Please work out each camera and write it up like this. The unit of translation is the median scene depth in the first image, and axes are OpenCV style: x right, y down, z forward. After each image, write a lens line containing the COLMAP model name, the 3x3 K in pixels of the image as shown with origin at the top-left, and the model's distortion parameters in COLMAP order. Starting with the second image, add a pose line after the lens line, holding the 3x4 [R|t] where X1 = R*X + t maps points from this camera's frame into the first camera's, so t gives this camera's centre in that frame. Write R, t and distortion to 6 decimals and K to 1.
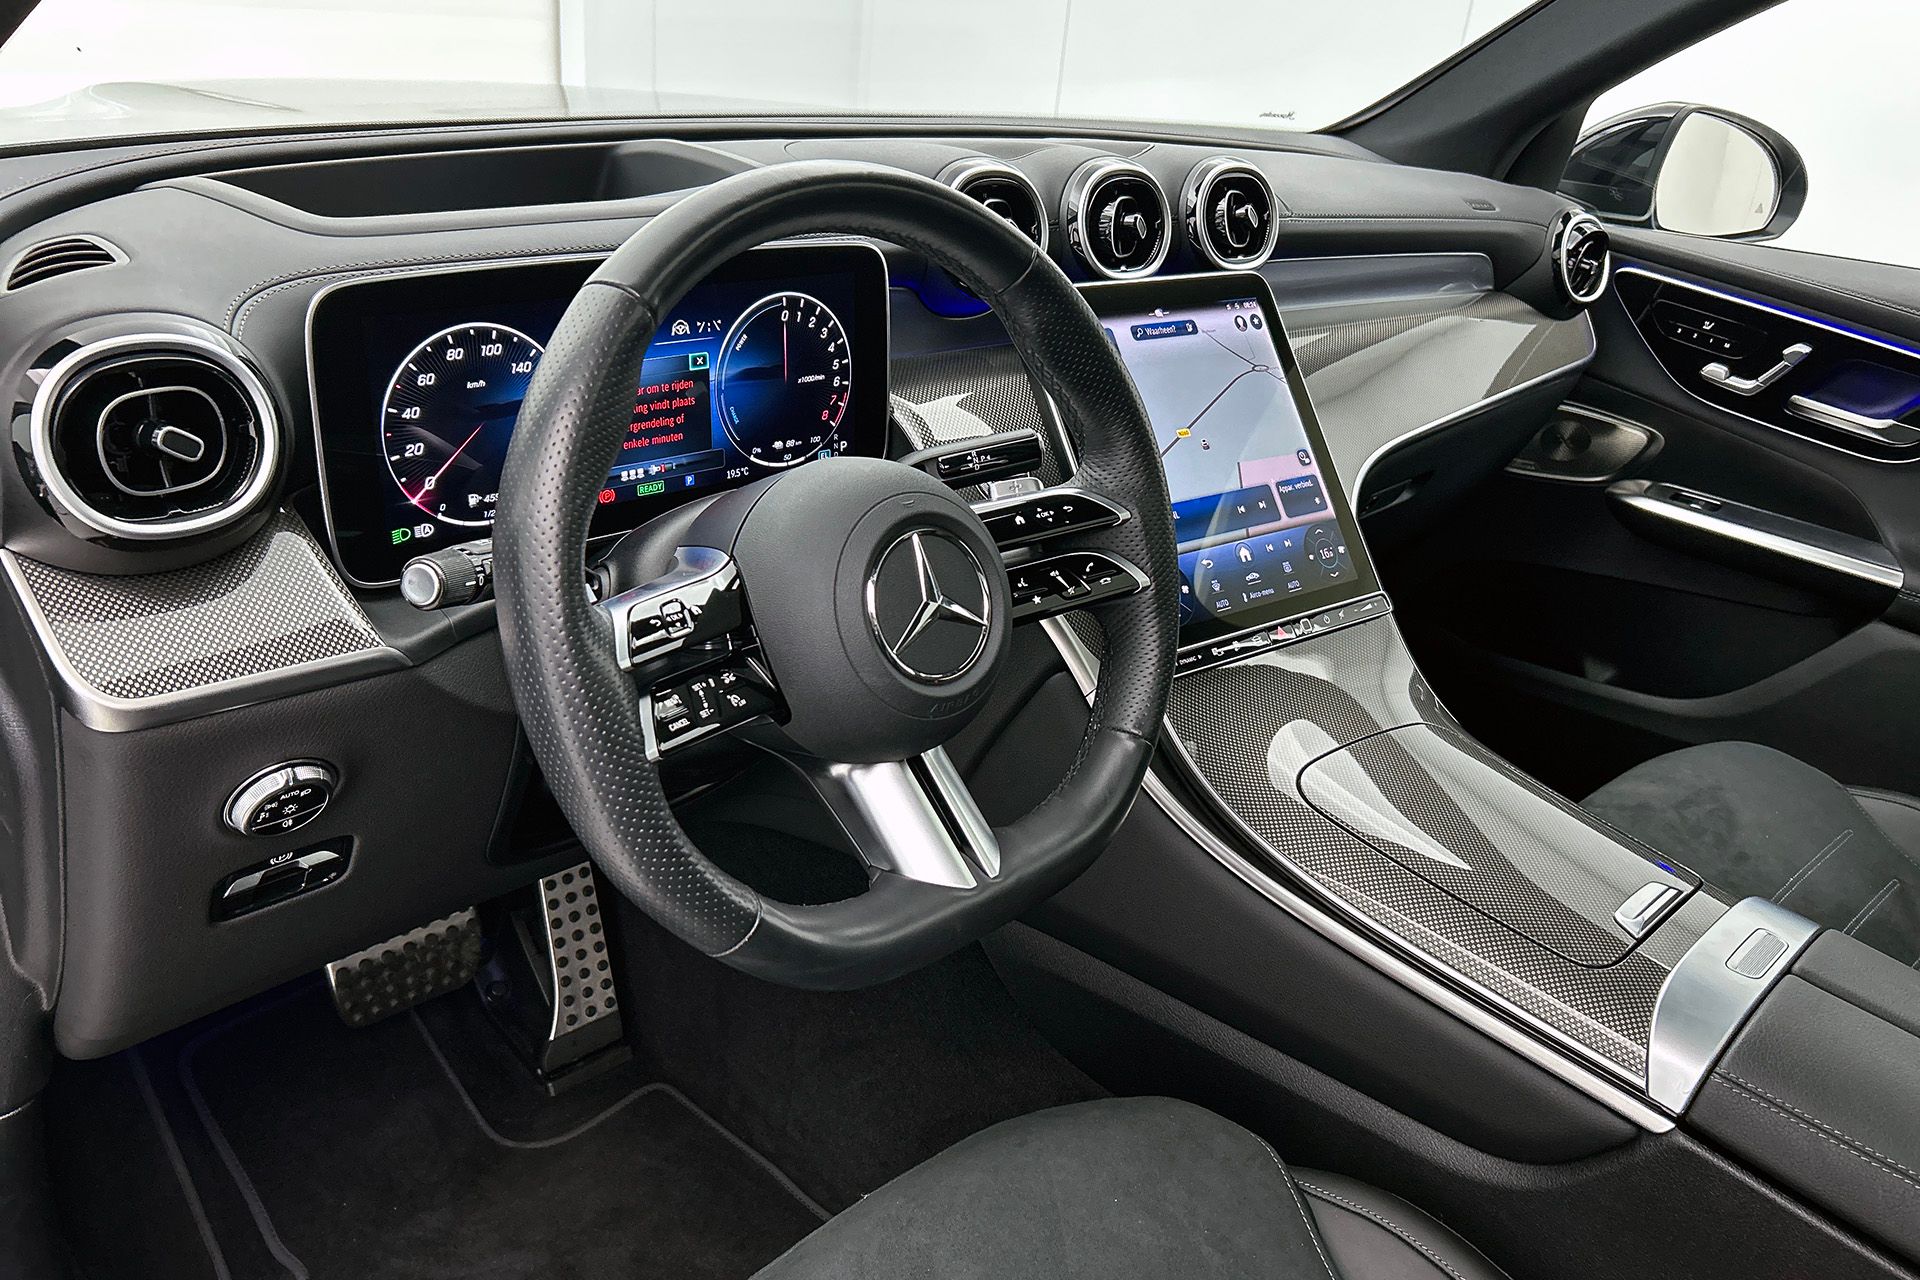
lens RADIAL K [[1436.8, 0, 957.7], [0, 1436.8, 656.6], [0, 0, 1]] dist [0.011473, -0.004582]
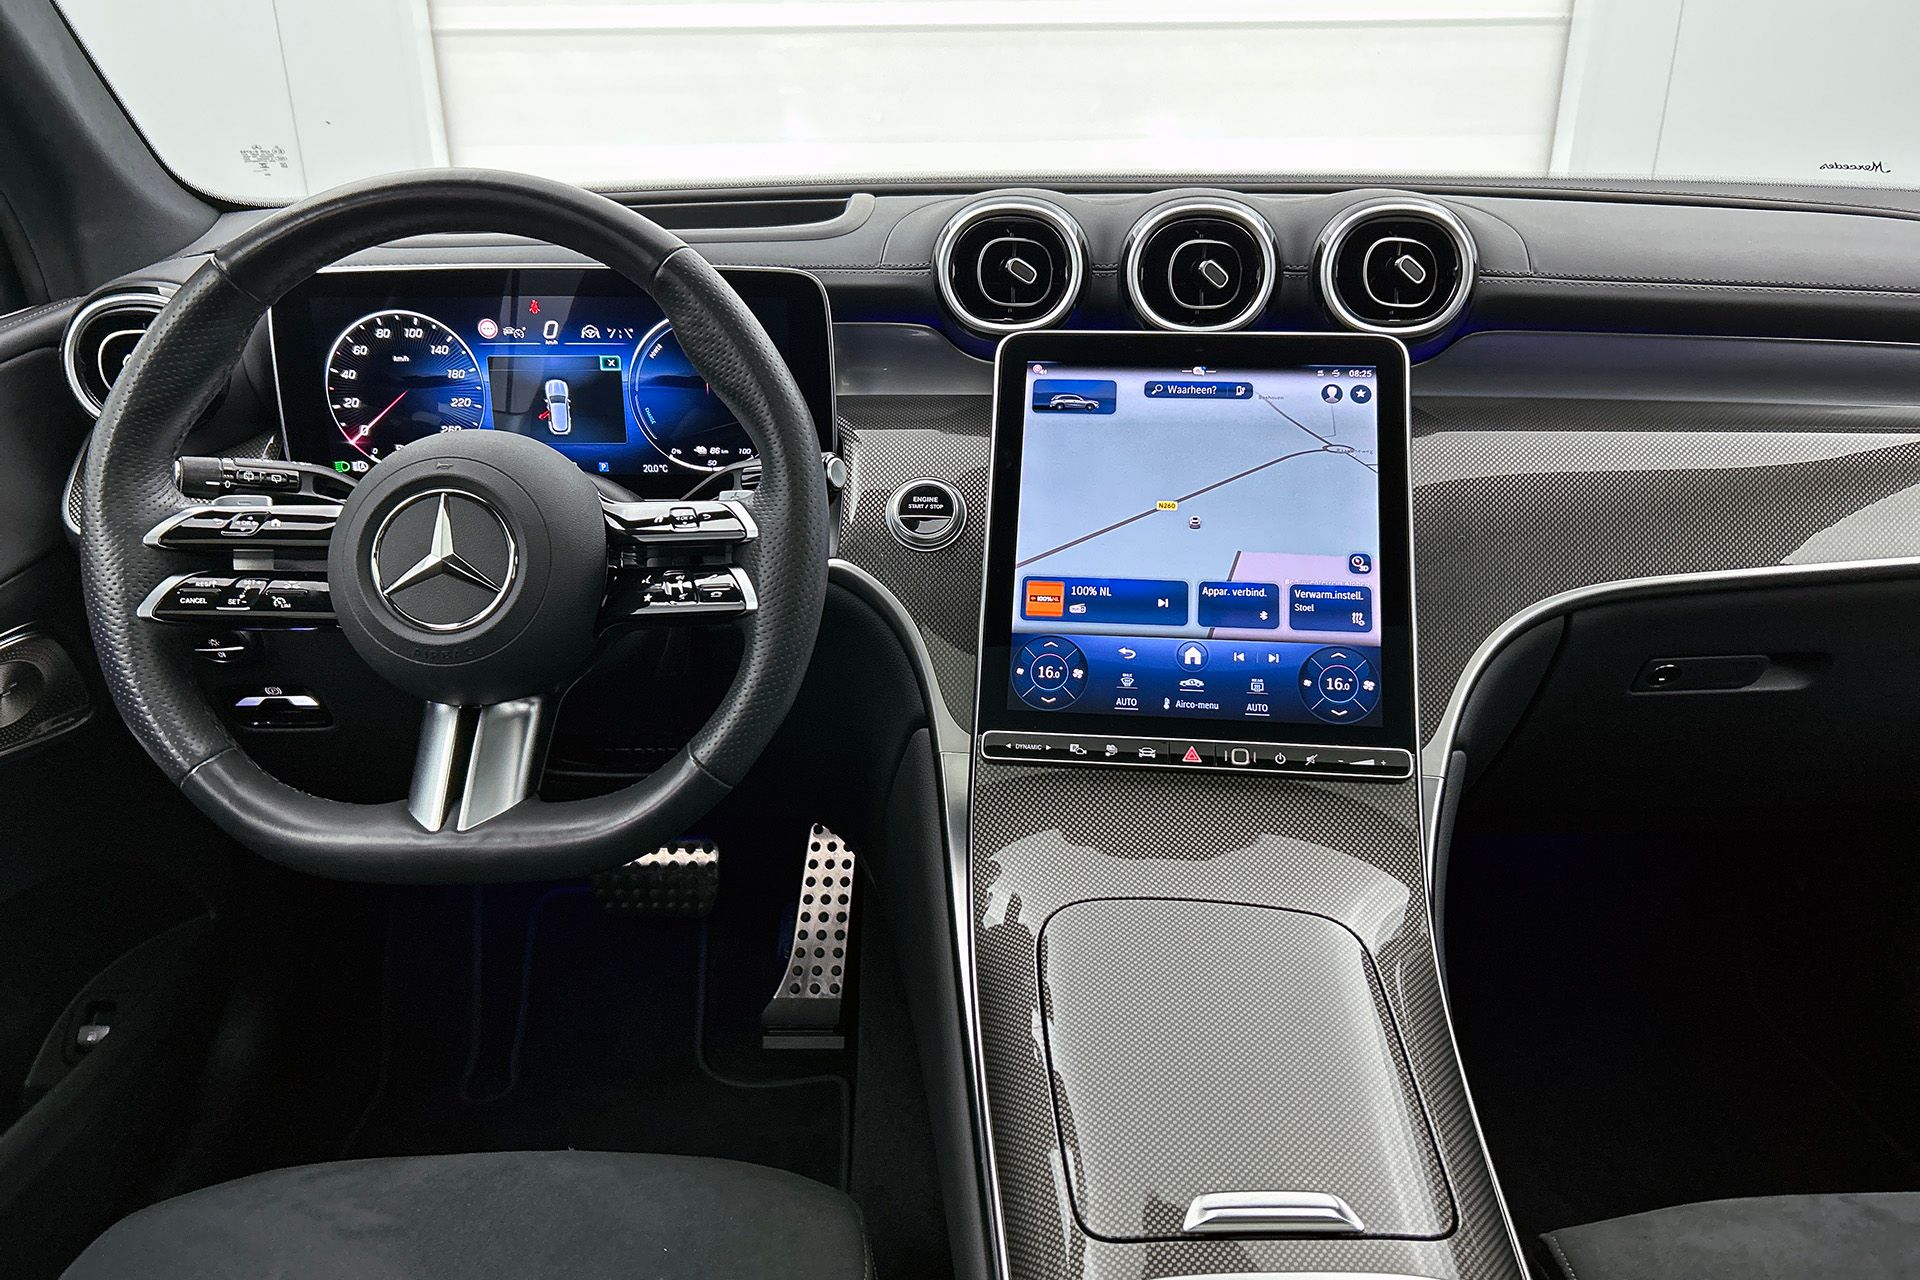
lens RADIAL K [[1436.8, 0, 965.7], [0, 1436.8, 645.4], [0, 0, 1]] dist [0.011473, -0.004582]
pose [[0.720576, 0.182415, -0.668951, 0.797331], [-0.241288, 0.970442, 0.004720, -0.059225], [0.650039, 0.158009, 0.743292, 0.357060]]
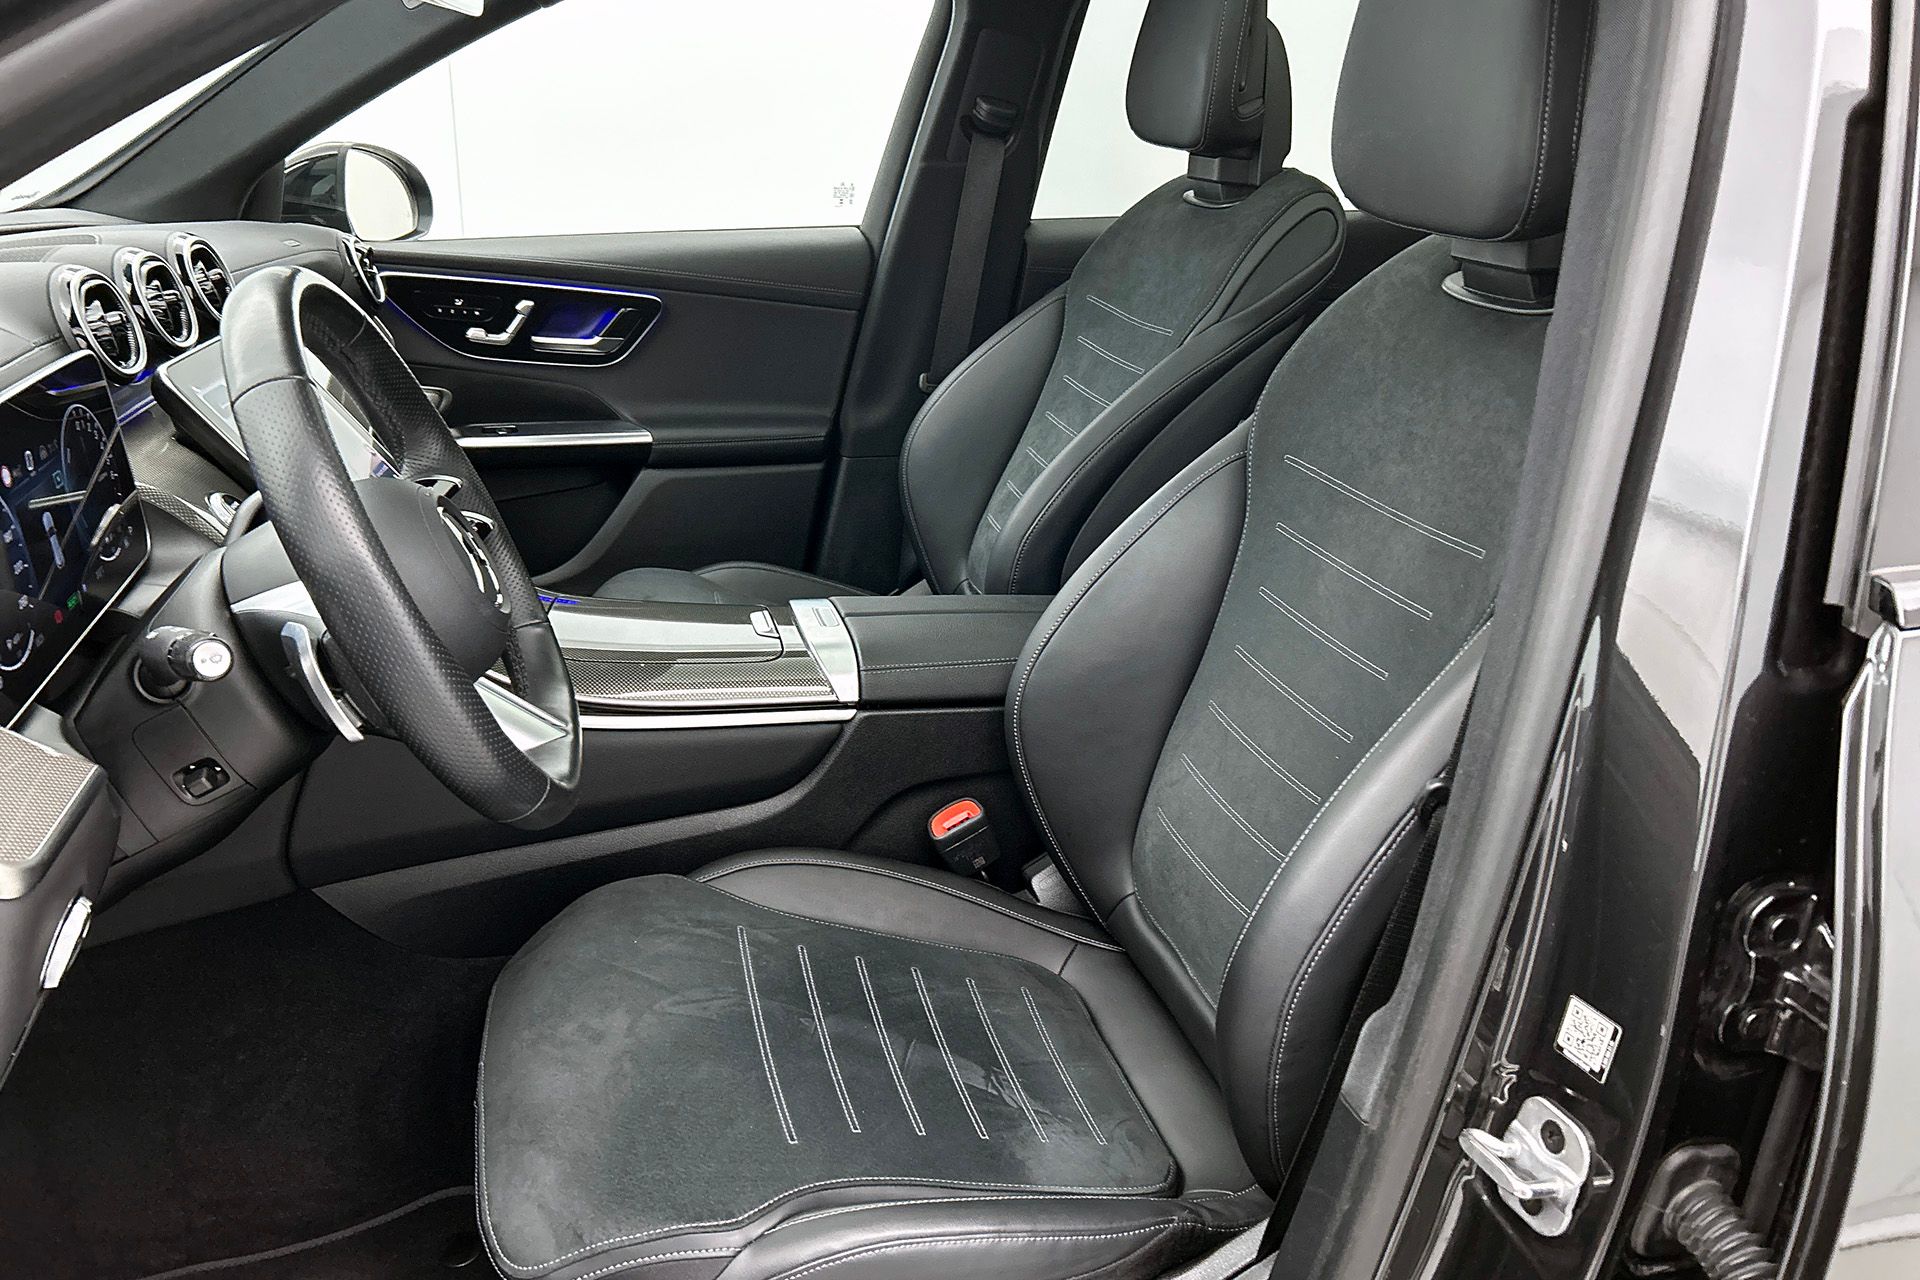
lens RADIAL K [[1436.8, 0, 959.6], [0, 1436.8, 638.2], [0, 0, 1]] dist [0.011473, -0.004582]
pose [[0.496644, -0.379027, 0.780823, -0.715741], [0.391025, 0.900853, 0.188579, -0.033820], [-0.774883, 0.211665, 0.595612, -0.153595]]
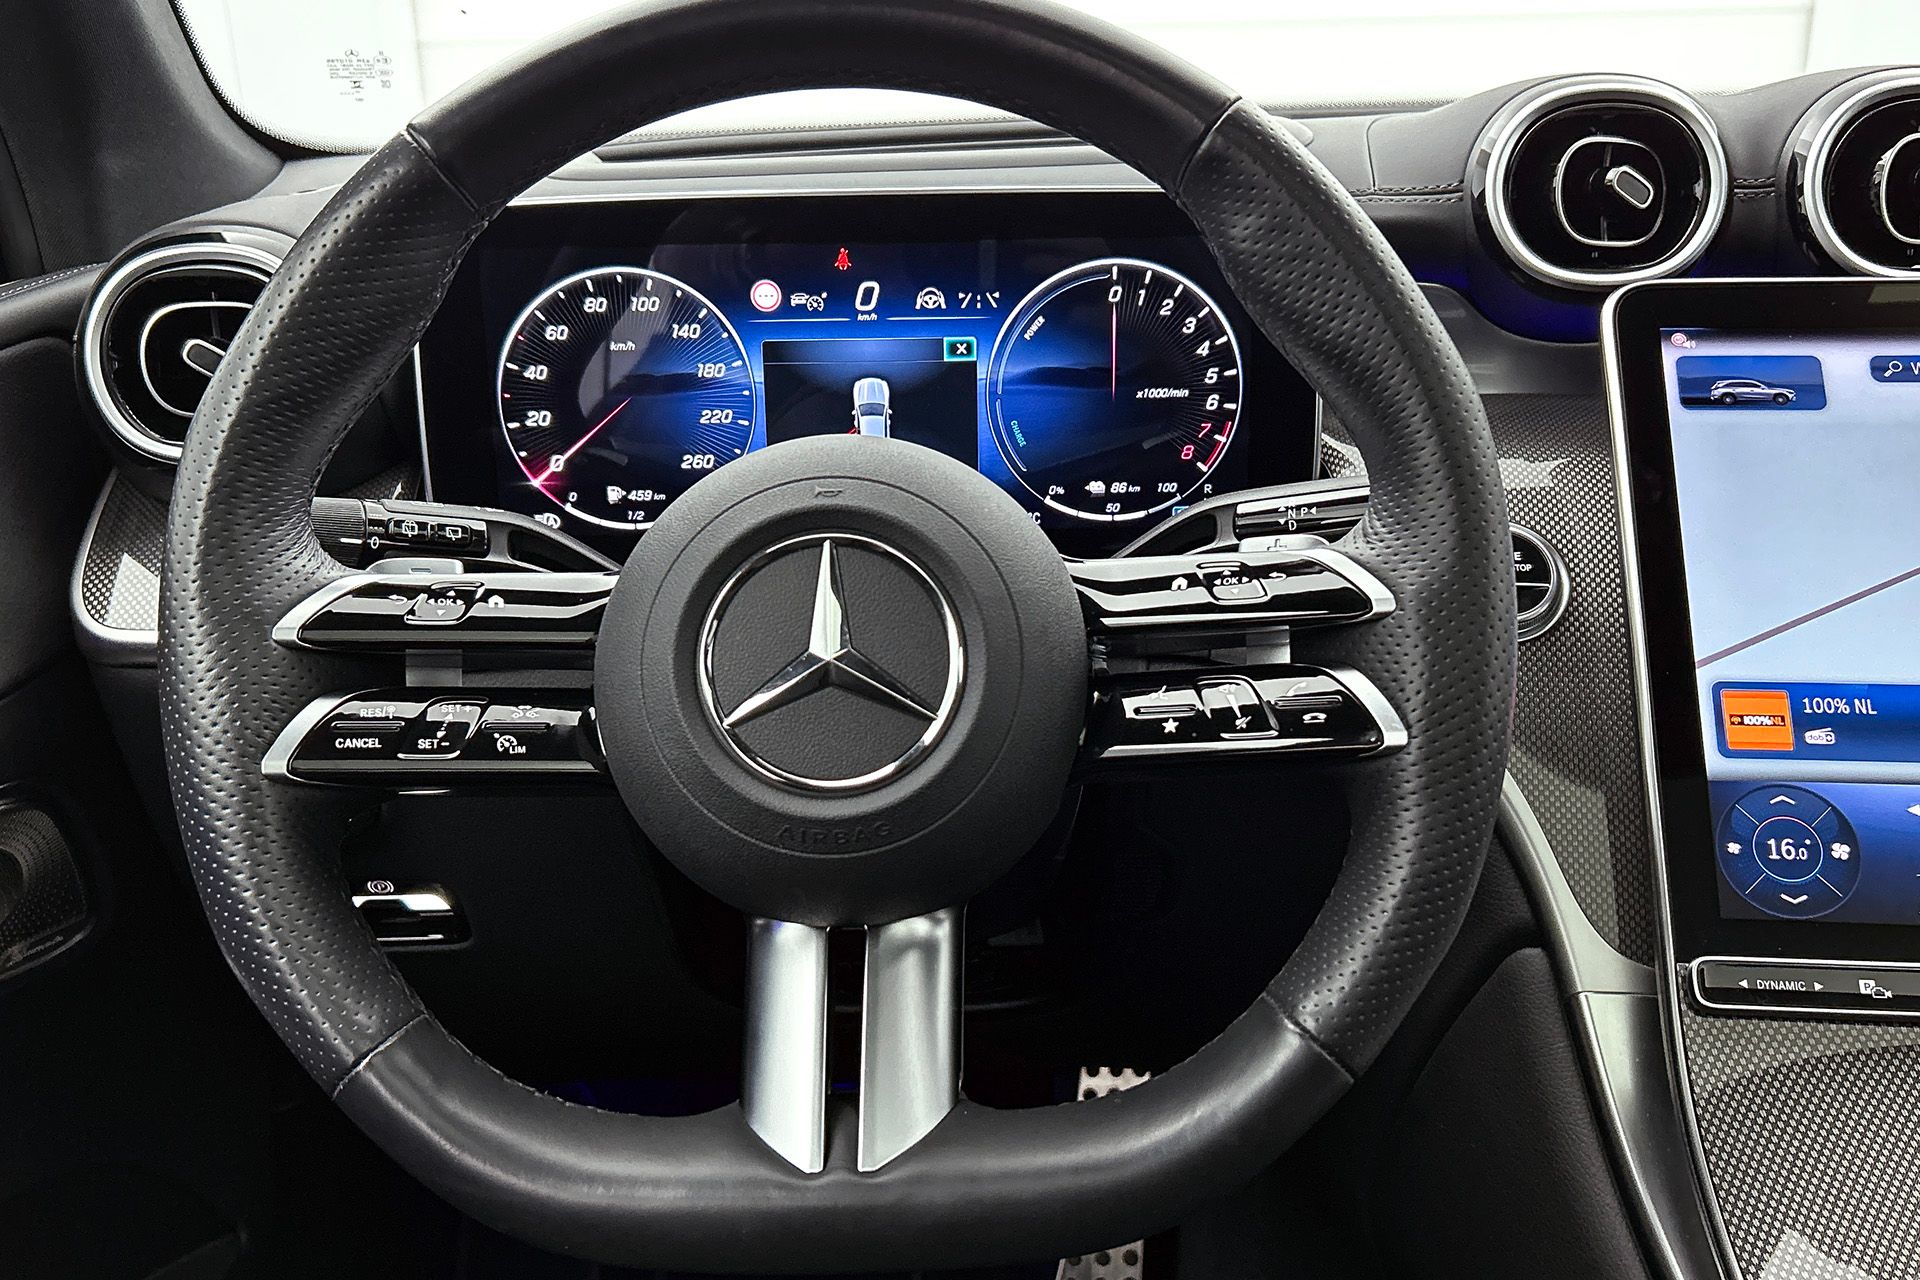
lens RADIAL K [[1668.2, 0, 944.8], [0, 1668.2, 646.2], [0, 0, 1]] dist [0.085451, -0.145343]
pose [[0.713961, 0.118230, -0.690131, 0.384020], [-0.228665, 0.970969, -0.070219, -0.004188], [0.661795, 0.207943, 0.720269, 0.418807]]
